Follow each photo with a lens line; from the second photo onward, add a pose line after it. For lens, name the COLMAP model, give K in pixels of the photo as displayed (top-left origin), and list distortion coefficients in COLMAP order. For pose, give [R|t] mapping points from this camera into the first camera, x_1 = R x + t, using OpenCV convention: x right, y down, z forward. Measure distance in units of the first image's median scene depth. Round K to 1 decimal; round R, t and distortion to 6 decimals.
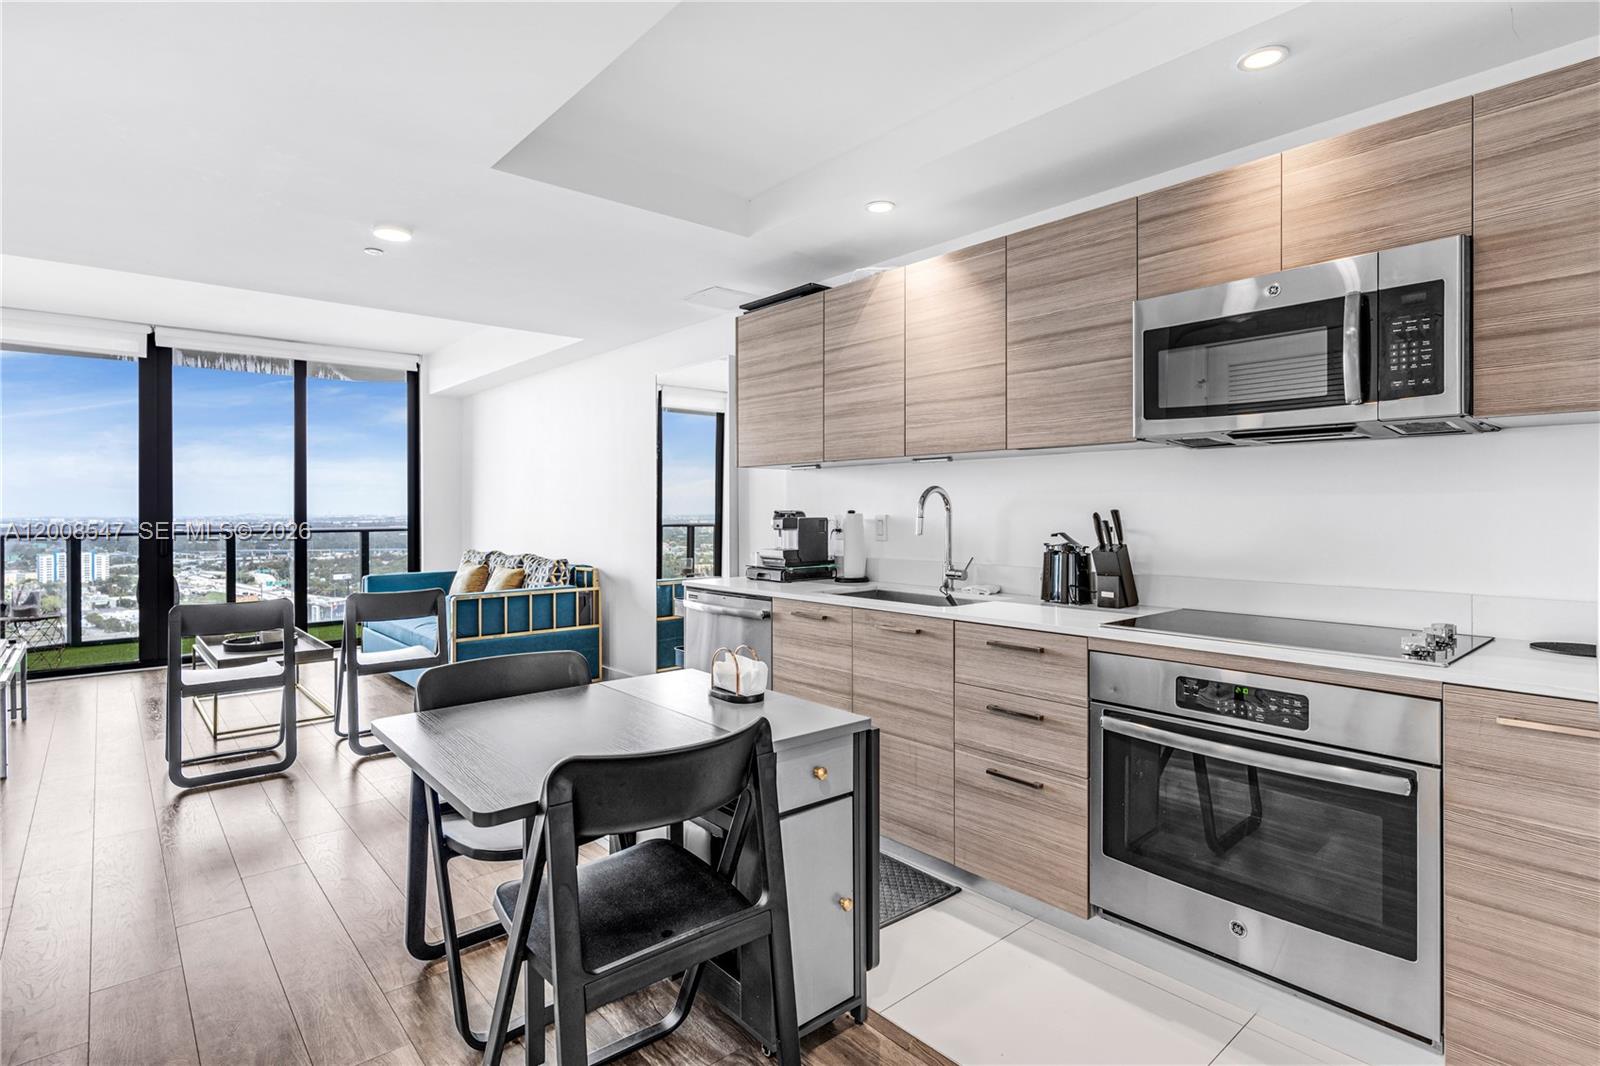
lens RADIAL K [[784.2, 0, 800.7], [0, 784.2, 509.6], [0, 0, 1]] dist [-0.004772, -0.000409]
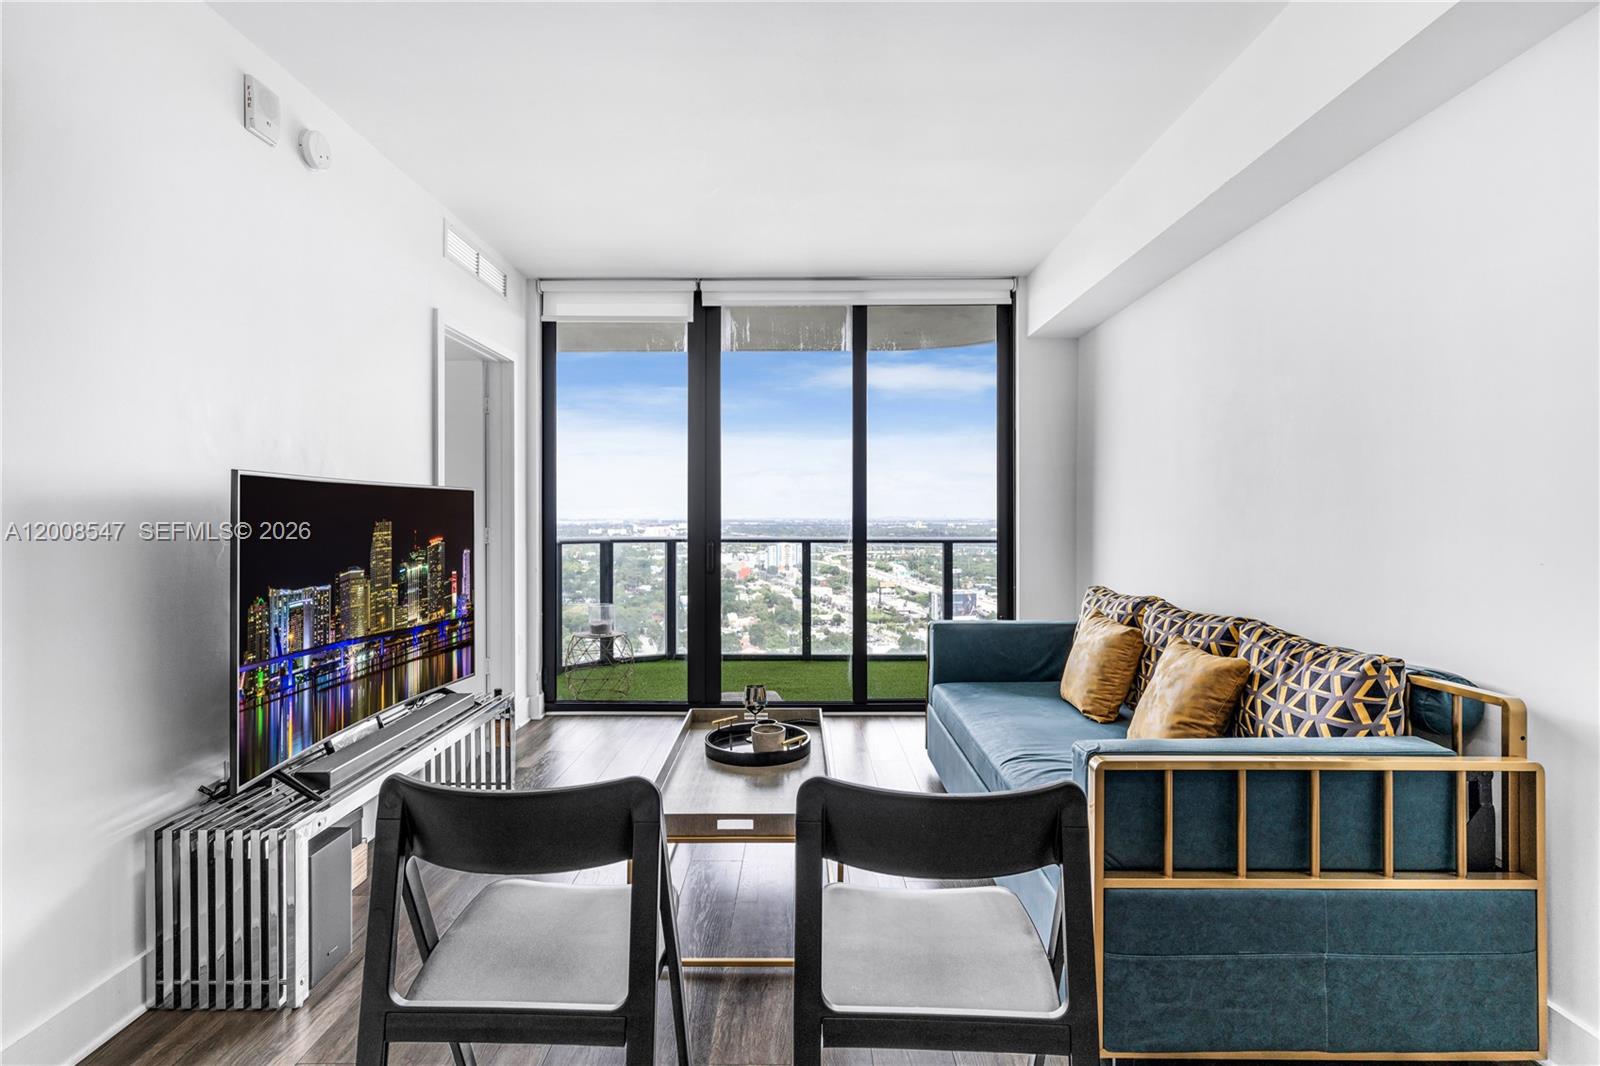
lens RADIAL K [[767.2, 0, 807.1], [0, 767.2, 514.1], [0, 0, 1]] dist [-0.000833, -0.000175]
pose [[0.752219, 0.005459, -0.658890, -0.229815], [-0.005283, 0.999984, 0.002254, 0.000064], [0.658892, 0.001785, 0.752236, 0.479958]]
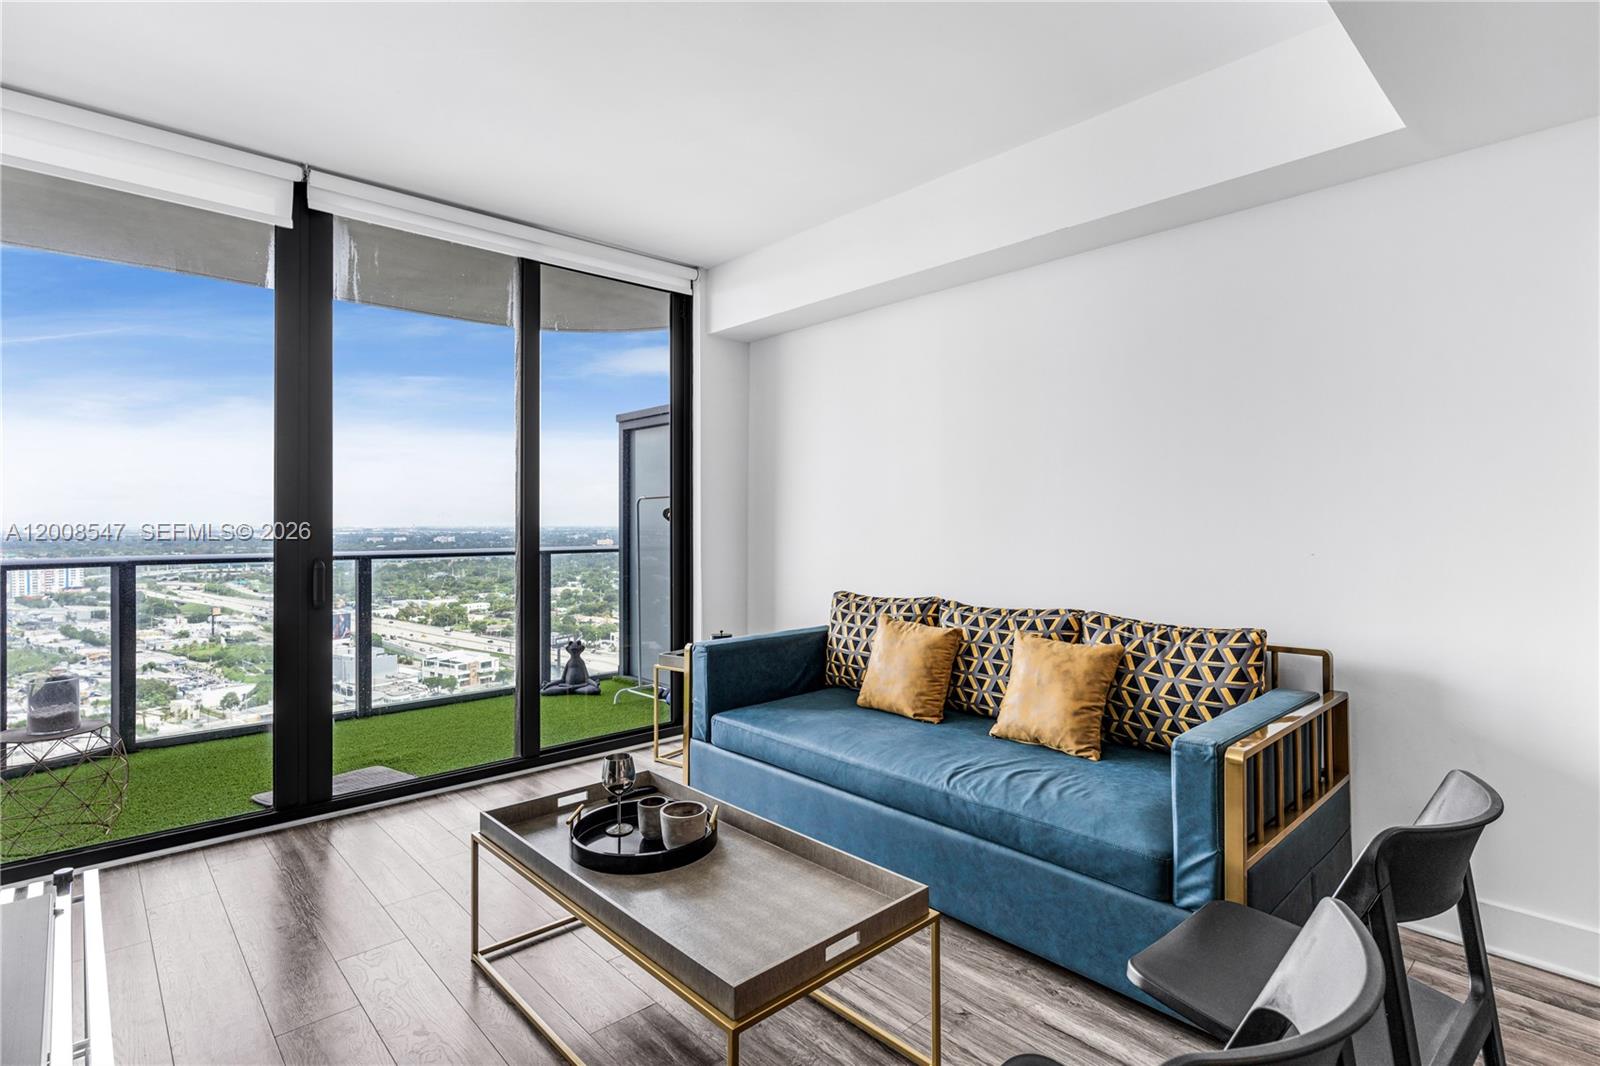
lens RADIAL K [[778.3, 0, 798.5], [0, 778.3, 524.2], [0, 0, 1]] dist [-0.002472, 0.000353]
pose [[0.999803, 0.004255, 0.019392, -0.499854], [-0.004278, 0.999990, 0.001155, 0.002718], [-0.019387, -0.001238, 0.999811, 0.464777]]
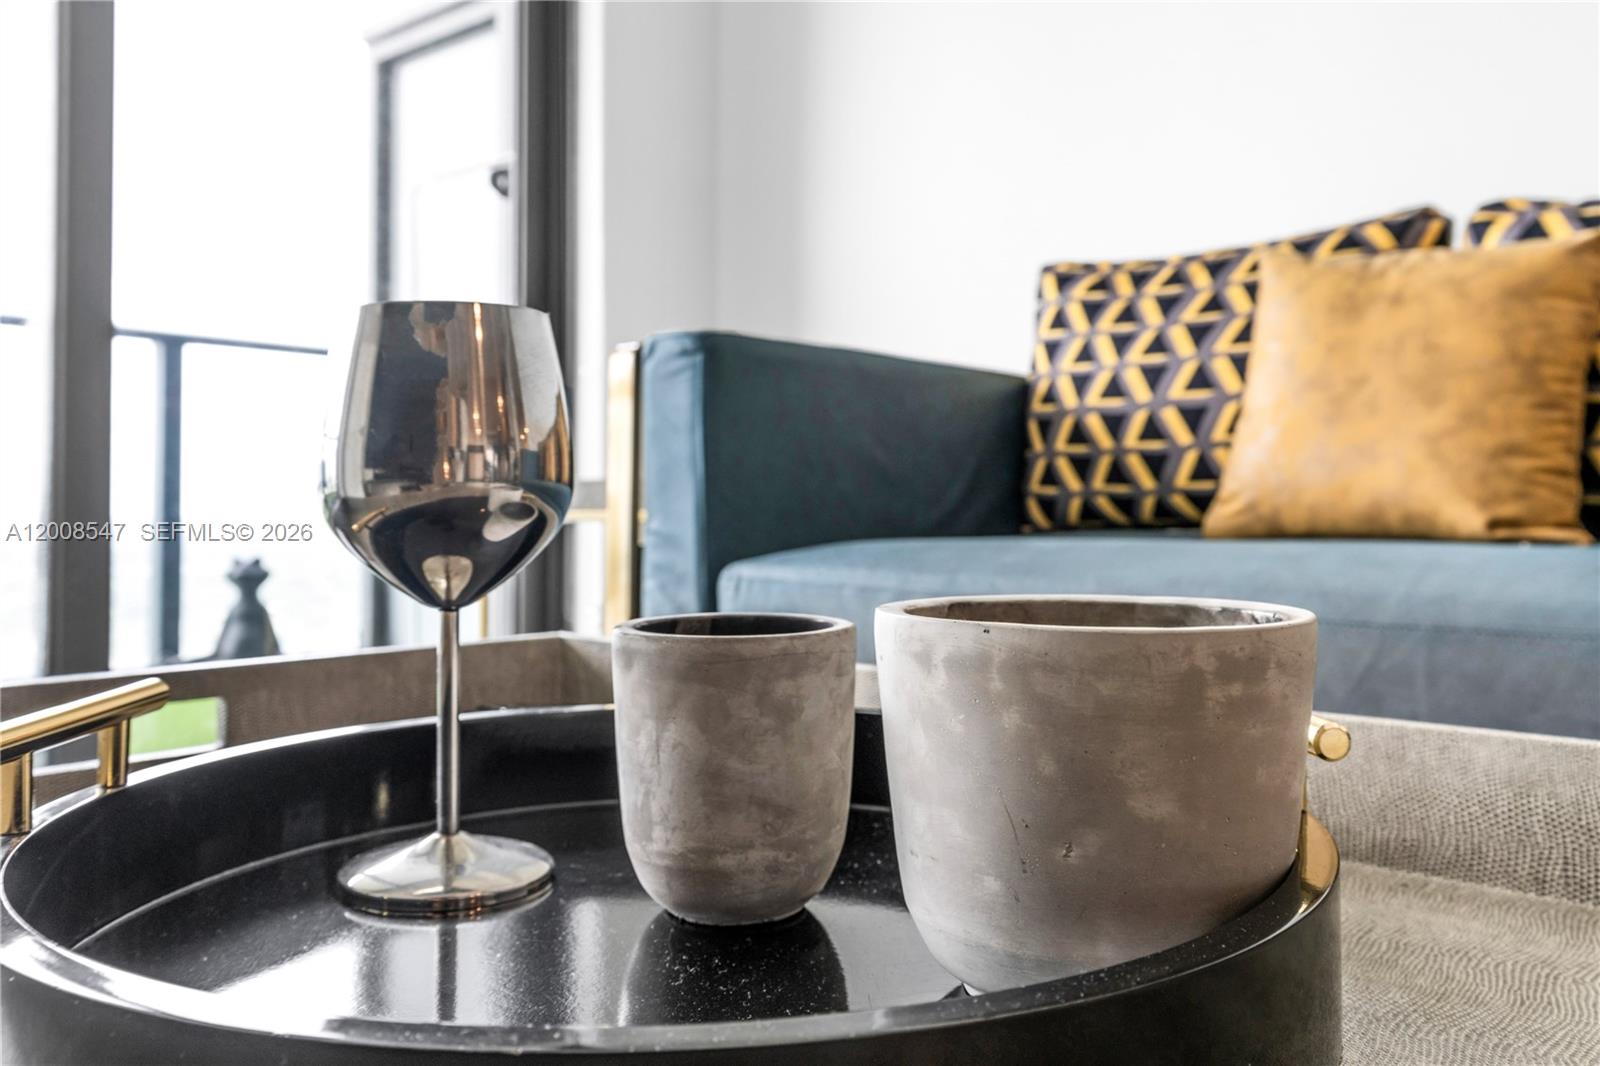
lens RADIAL K [[1295.8, 0, 801.6], [0, 1295.8, 510.8], [0, 0, 1]] dist [-0.008740, -0.003780]
pose [[0.991259, 0.012385, 0.131347, -0.565600], [-0.011378, 0.999900, -0.008416, 0.125224], [-0.131439, 0.006848, 0.991301, 0.748828]]
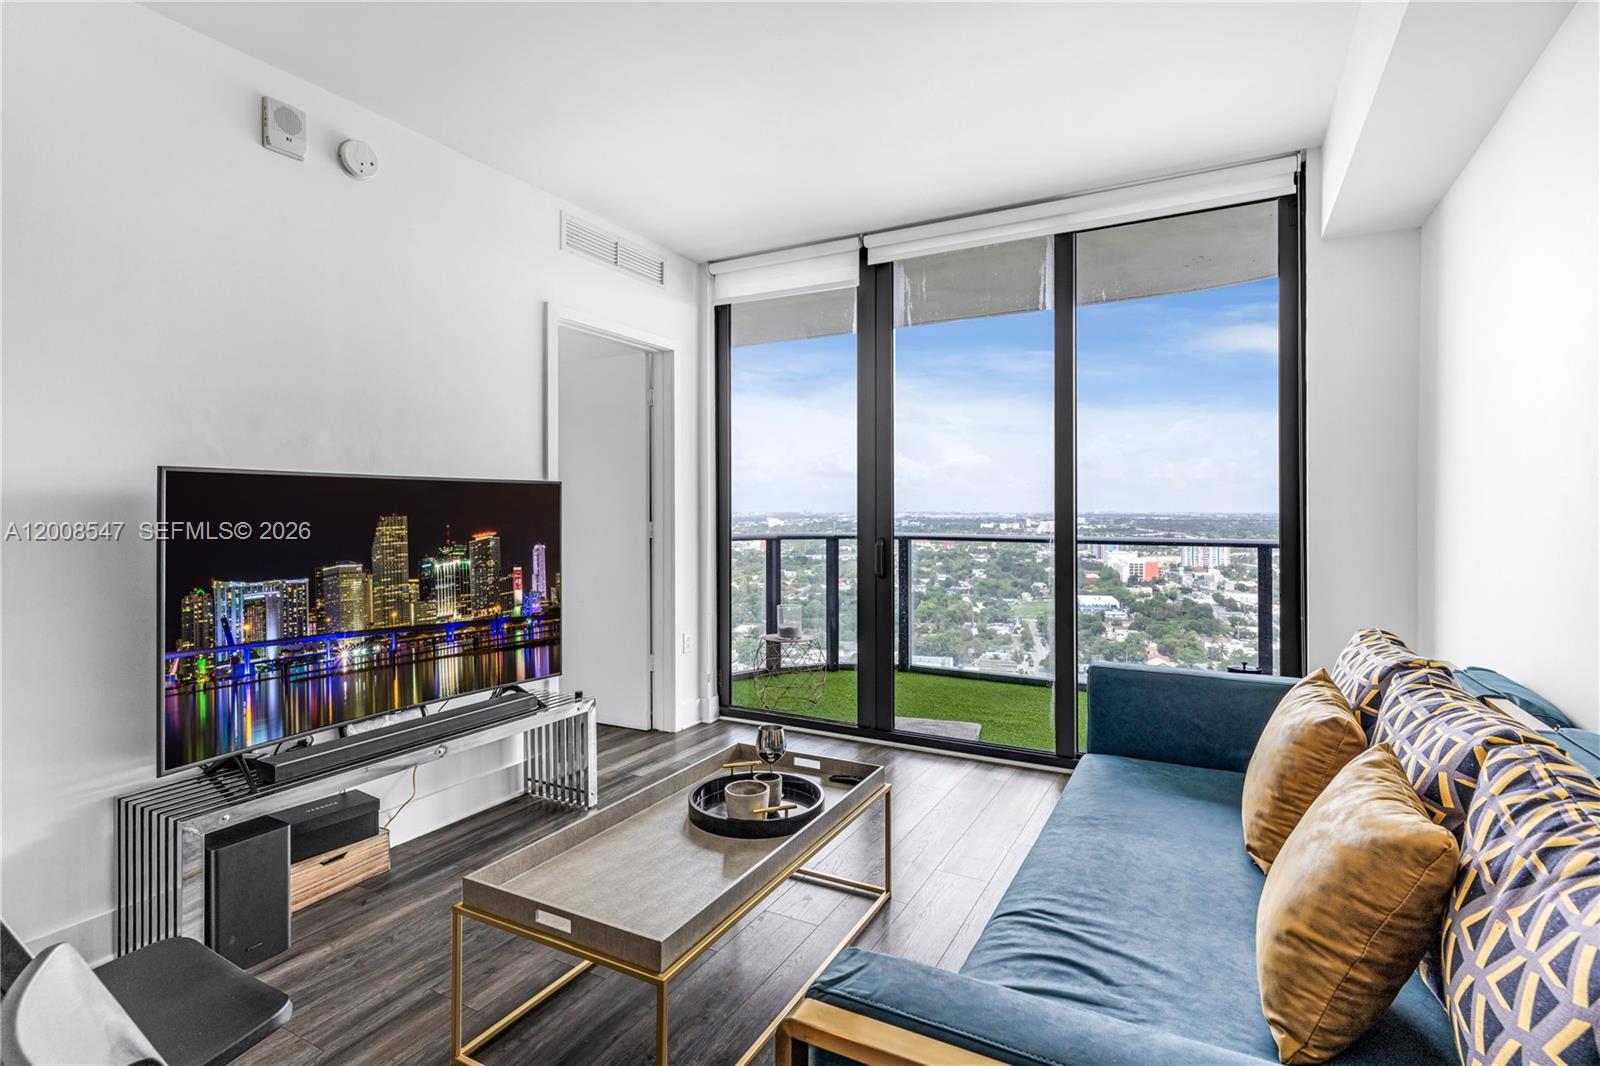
lens RADIAL K [[784.2, 0, 800.7], [0, 784.2, 509.6], [0, 0, 1]] dist [-0.004772, -0.000409]
pose [[0.339809, 0.007040, -0.940468, -0.203413], [-0.003055, 0.999975, 0.006382, -0.000570], [0.940489, 0.000704, 0.339822, 0.706244]]
